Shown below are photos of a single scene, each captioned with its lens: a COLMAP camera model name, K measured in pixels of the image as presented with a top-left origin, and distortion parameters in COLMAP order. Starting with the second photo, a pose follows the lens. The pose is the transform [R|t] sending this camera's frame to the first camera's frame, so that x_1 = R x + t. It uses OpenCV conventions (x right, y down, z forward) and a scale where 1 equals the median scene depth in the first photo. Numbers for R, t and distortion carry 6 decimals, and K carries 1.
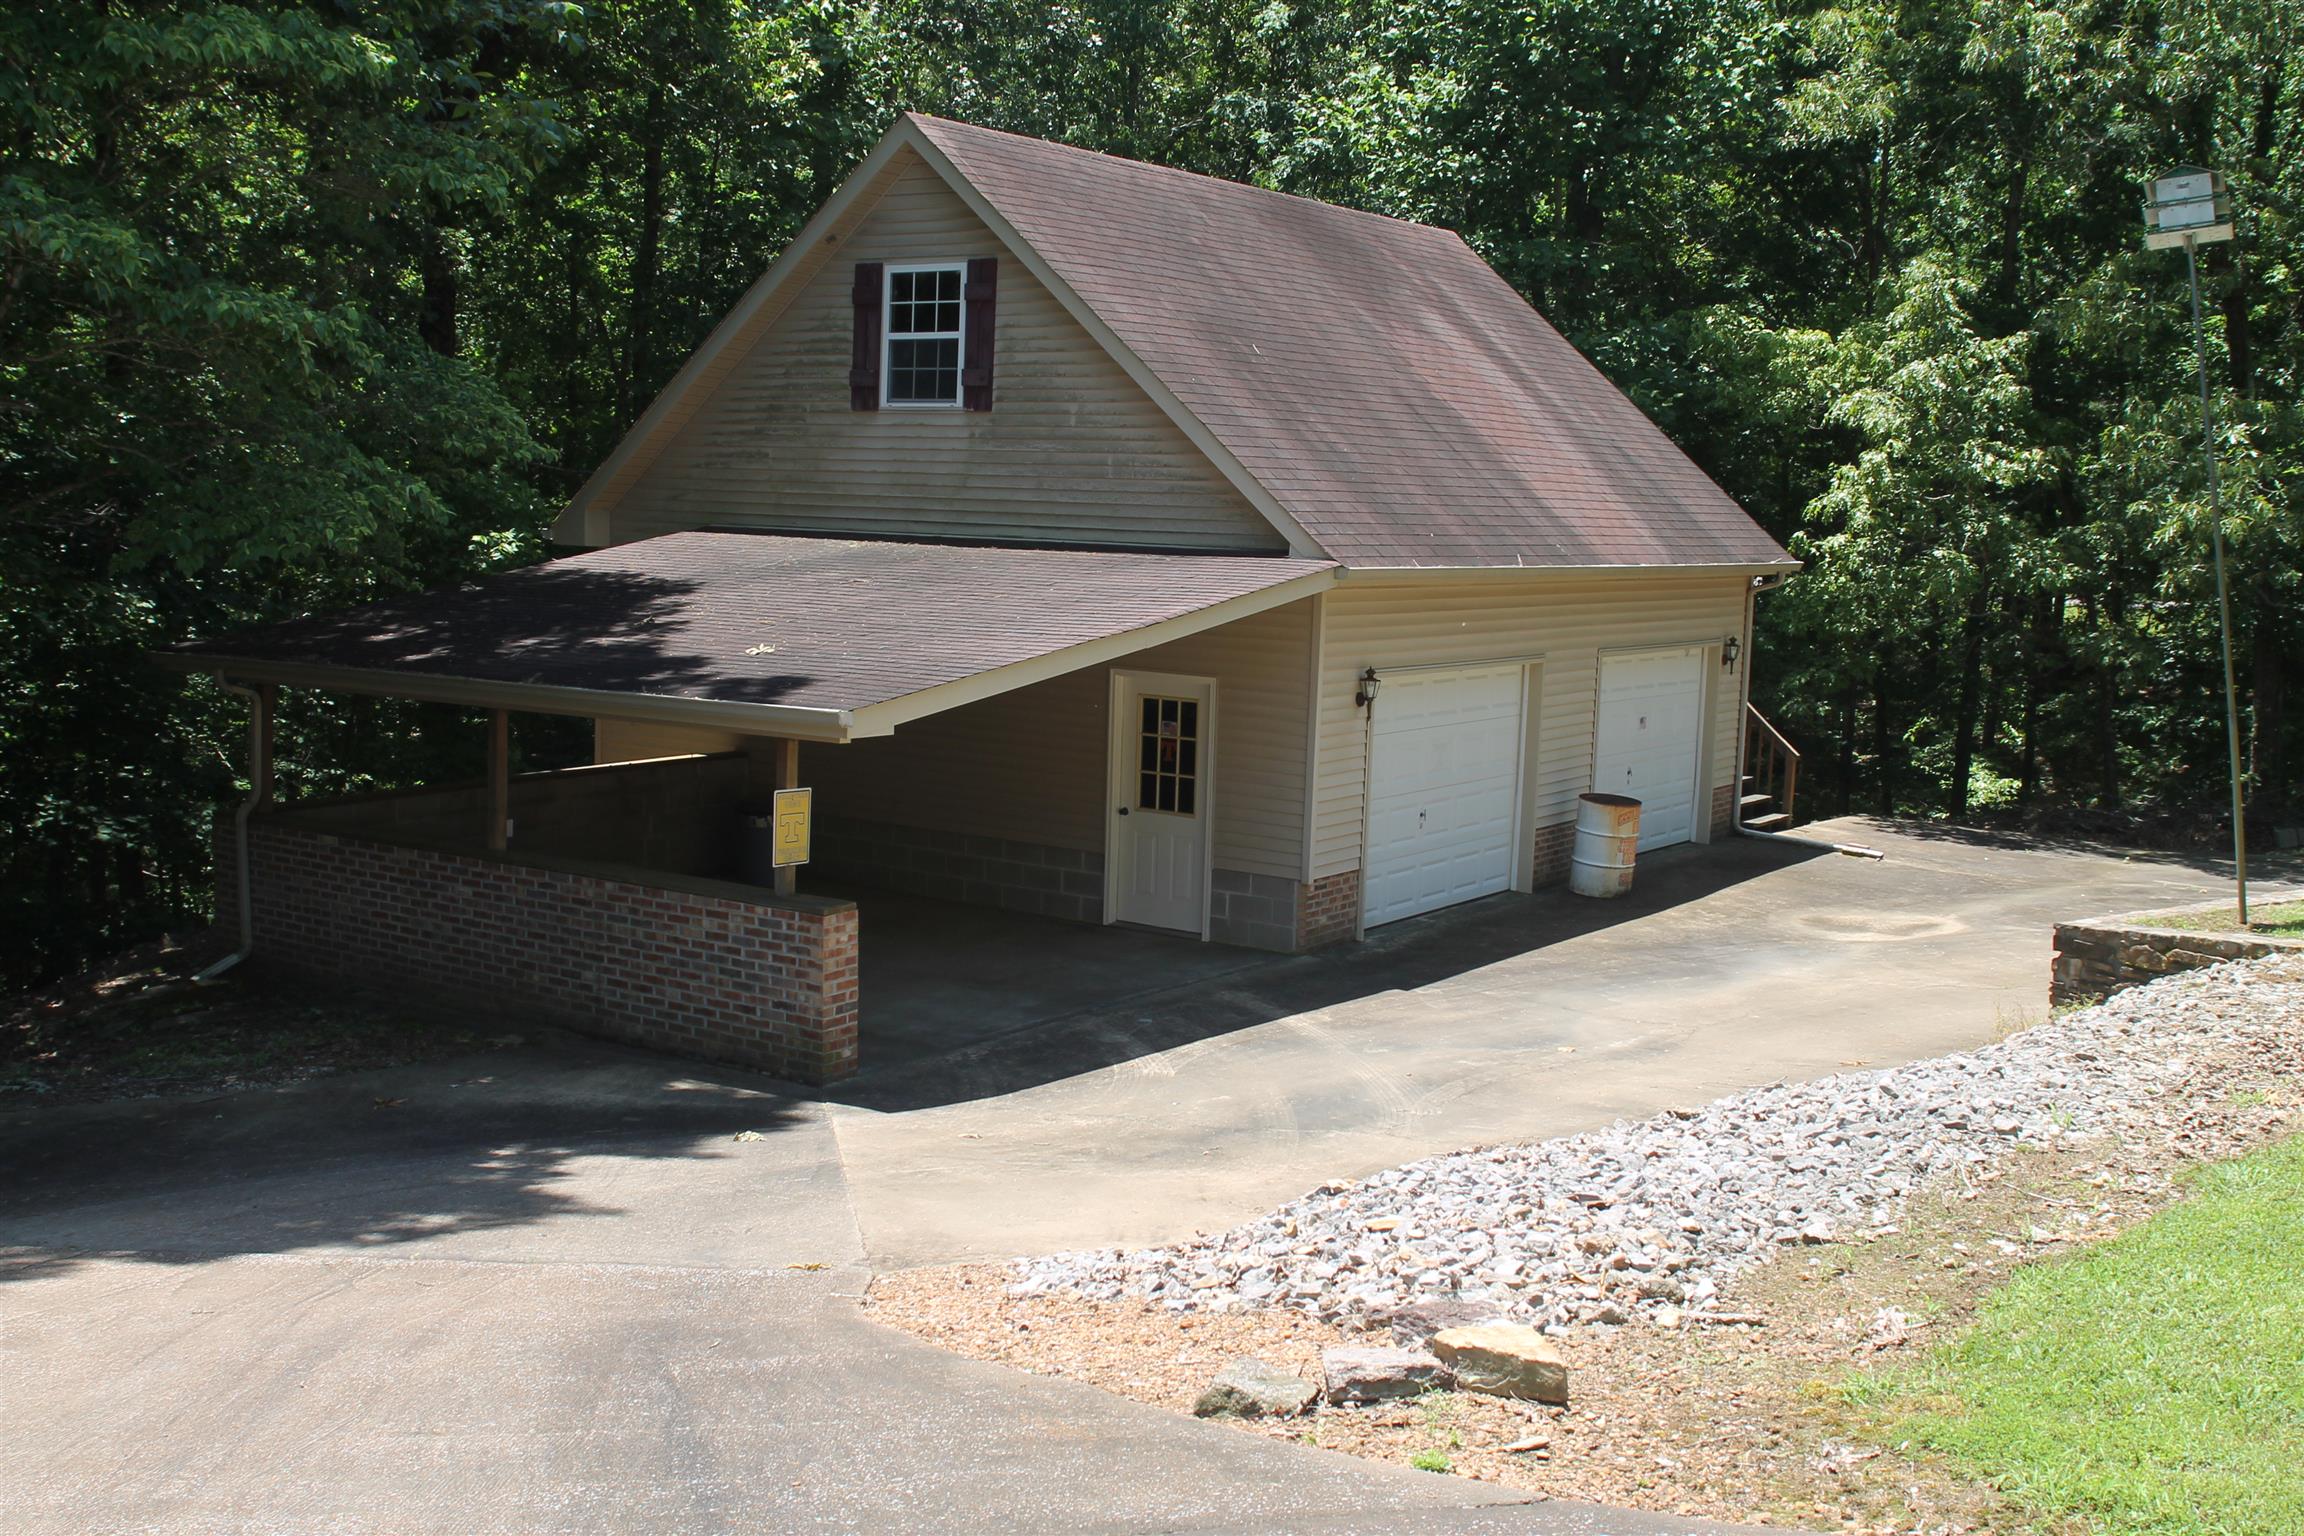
lens RADIAL K [[2374.4, 0, 1152.0], [0, 2374.4, 768.0], [0, 0, 1]] dist [-0.114347, 0.064421]
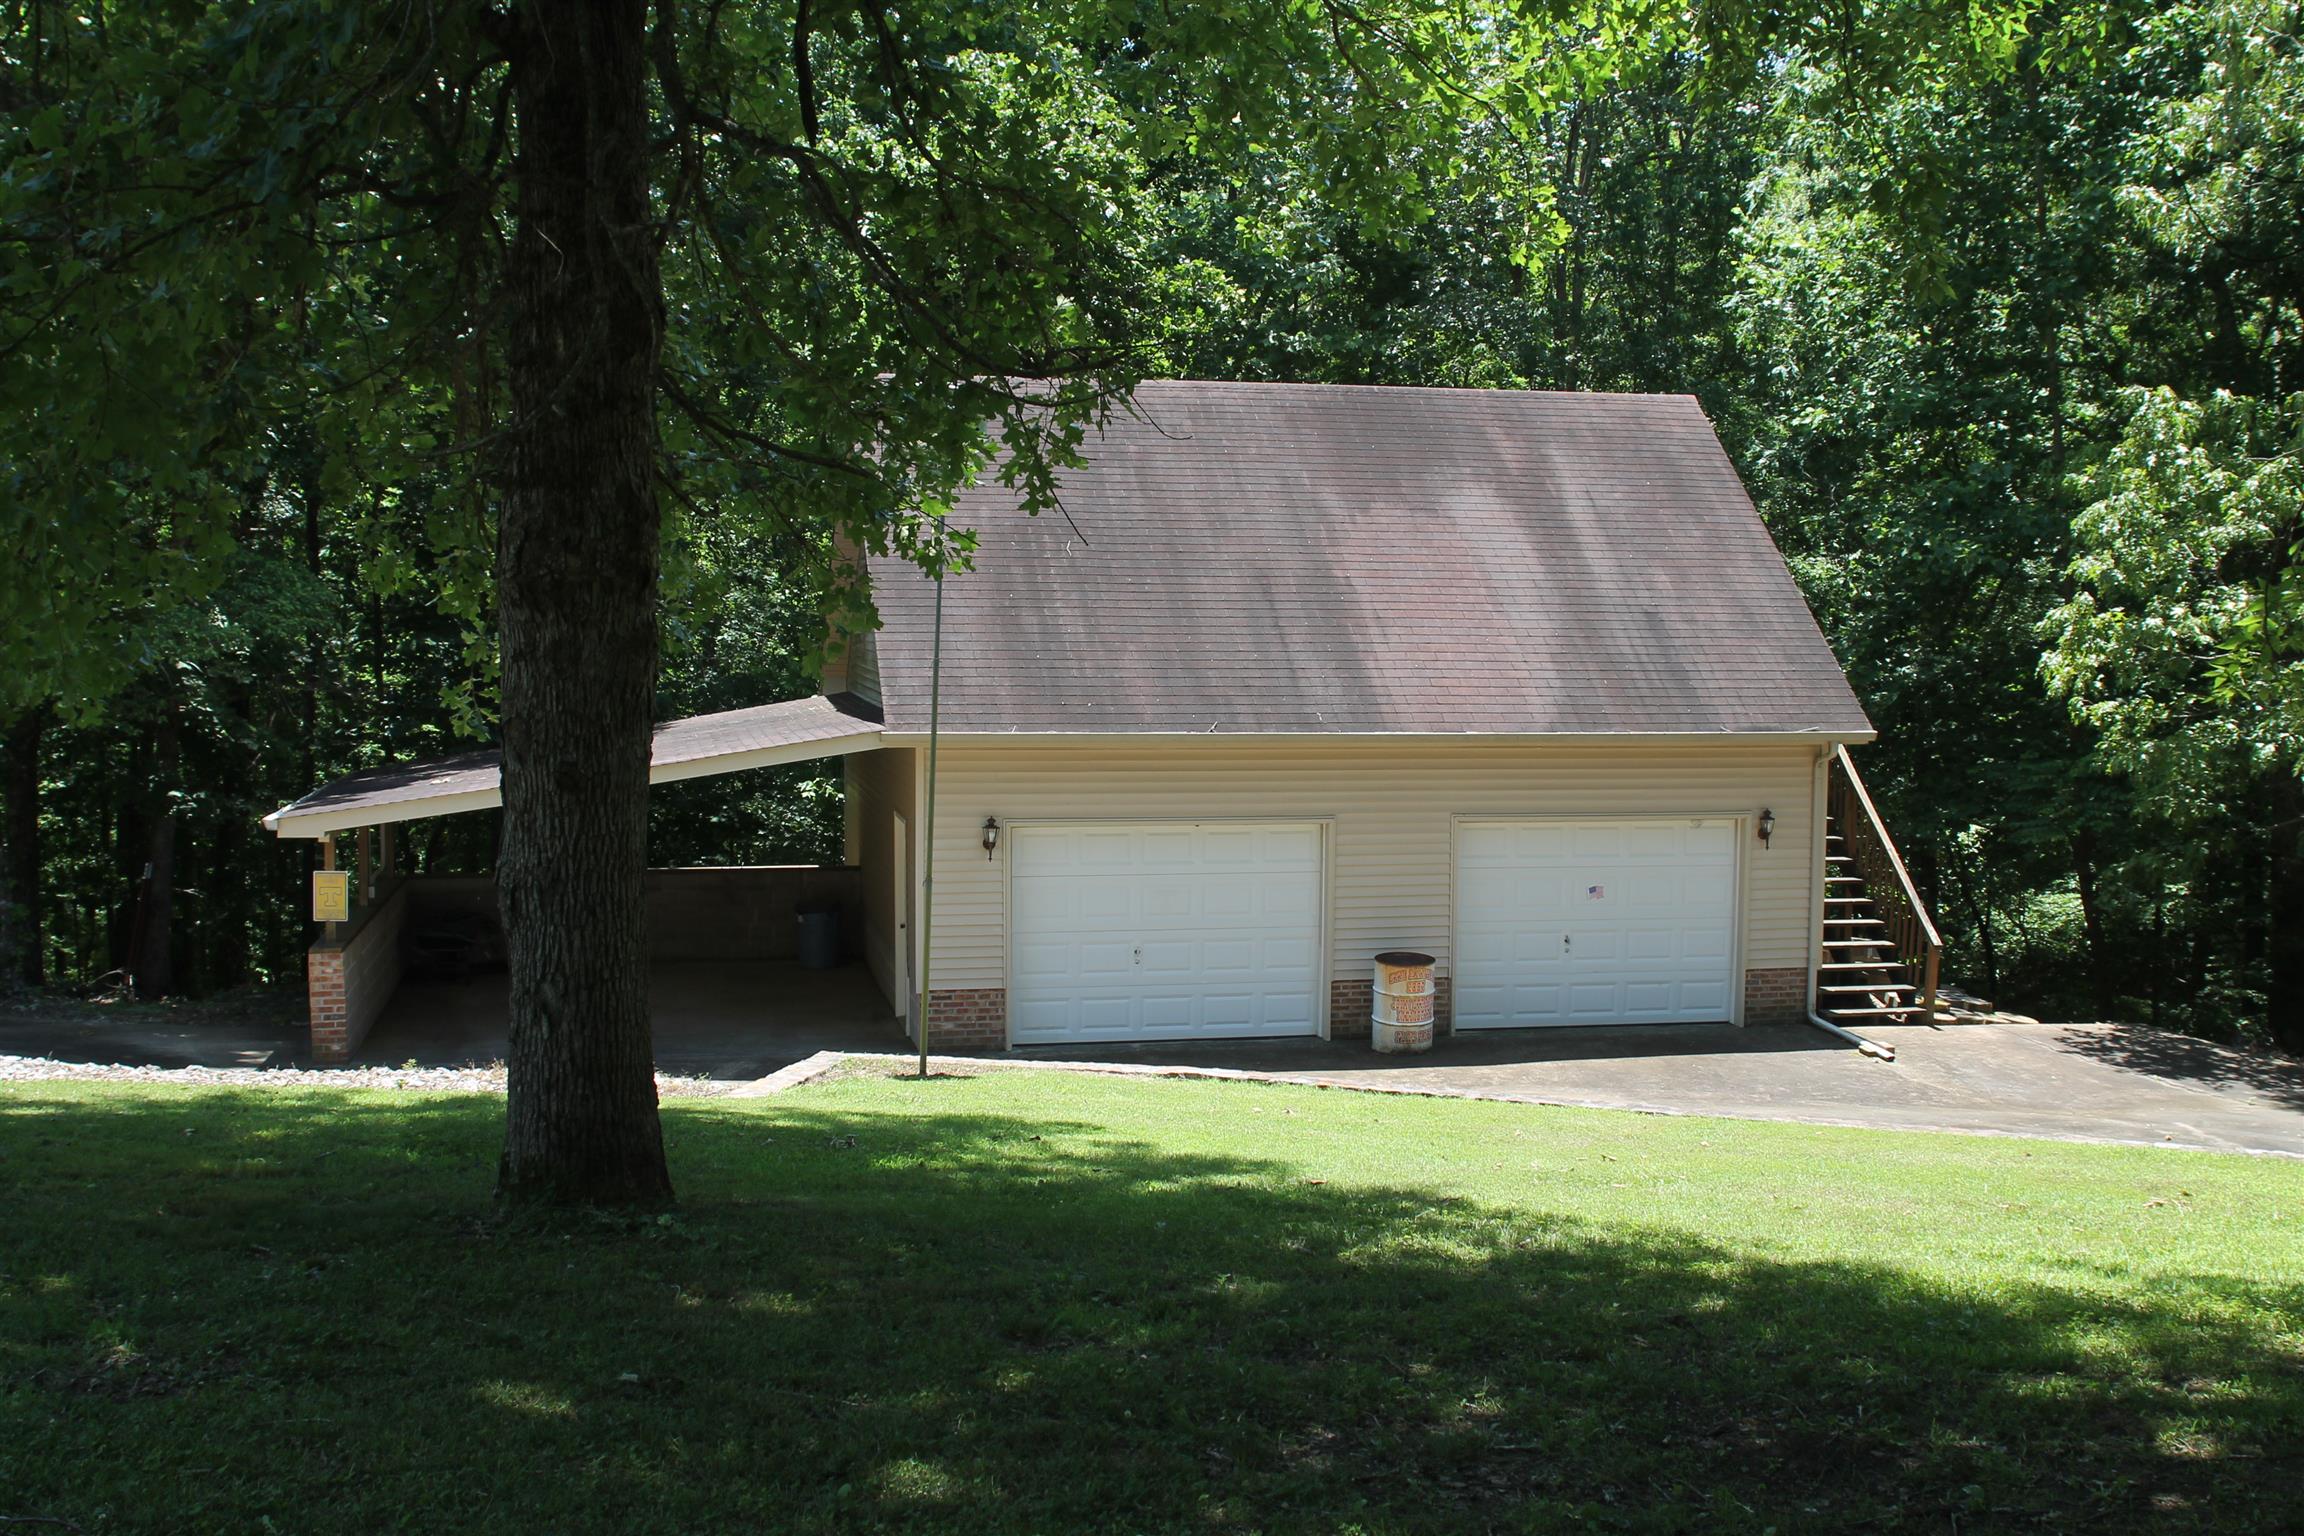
lens RADIAL K [[2374.4, 0, 1152.0], [0, 2374.4, 768.0], [0, 0, 1]] dist [-0.114347, 0.064421]
pose [[0.729168, 0.026626, -0.683816, 0.989544], [-0.067676, 0.997150, -0.033337, -0.033641], [0.680980, 0.070586, 0.728892, 0.195977]]
